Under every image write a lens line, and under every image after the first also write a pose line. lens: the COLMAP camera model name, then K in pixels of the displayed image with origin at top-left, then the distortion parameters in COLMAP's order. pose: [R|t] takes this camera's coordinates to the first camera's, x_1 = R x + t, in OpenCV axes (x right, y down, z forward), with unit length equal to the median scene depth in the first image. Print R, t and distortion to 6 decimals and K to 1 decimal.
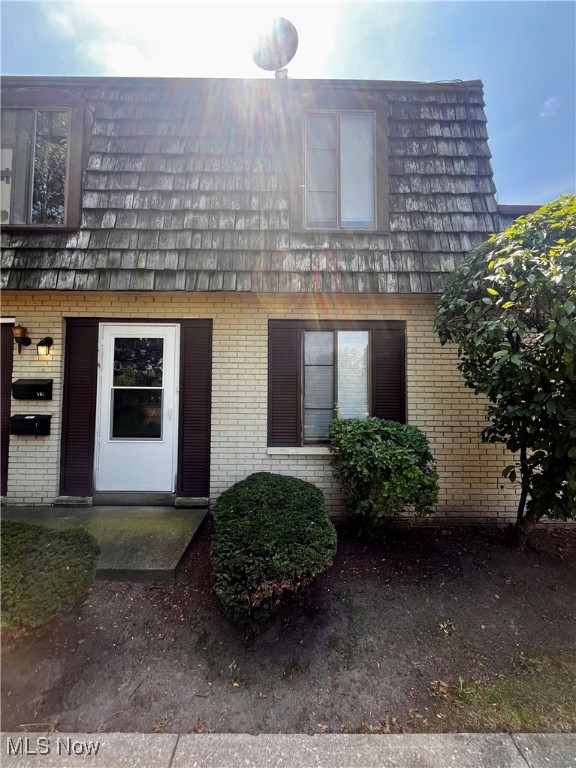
lens RADIAL K [[311.8, 0, 289.0], [0, 311.8, 383.2], [0, 0, 1]] dist [-0.001295, -0.000270]
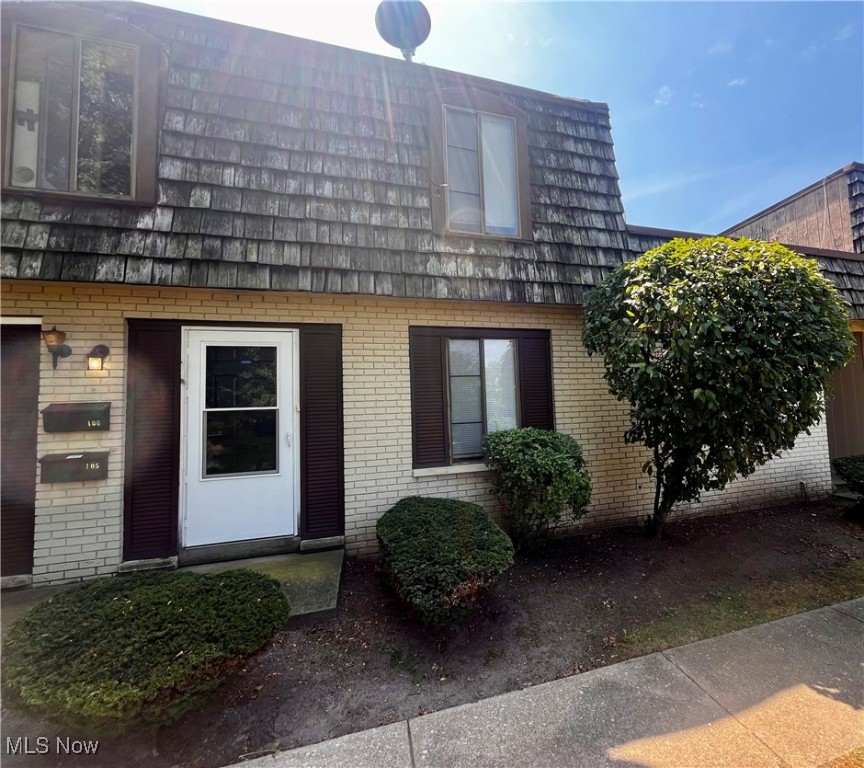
lens RADIAL K [[404.7, 0, 505.1], [0, 404.7, 384.0], [0, 0, 1]] dist [-0.000416, -0.000236]
pose [[0.953235, -0.025847, 0.301123, -0.166081], [0.034000, 0.999183, -0.021864, -0.003832], [-0.300312, 0.031079, 0.953335, -0.194511]]
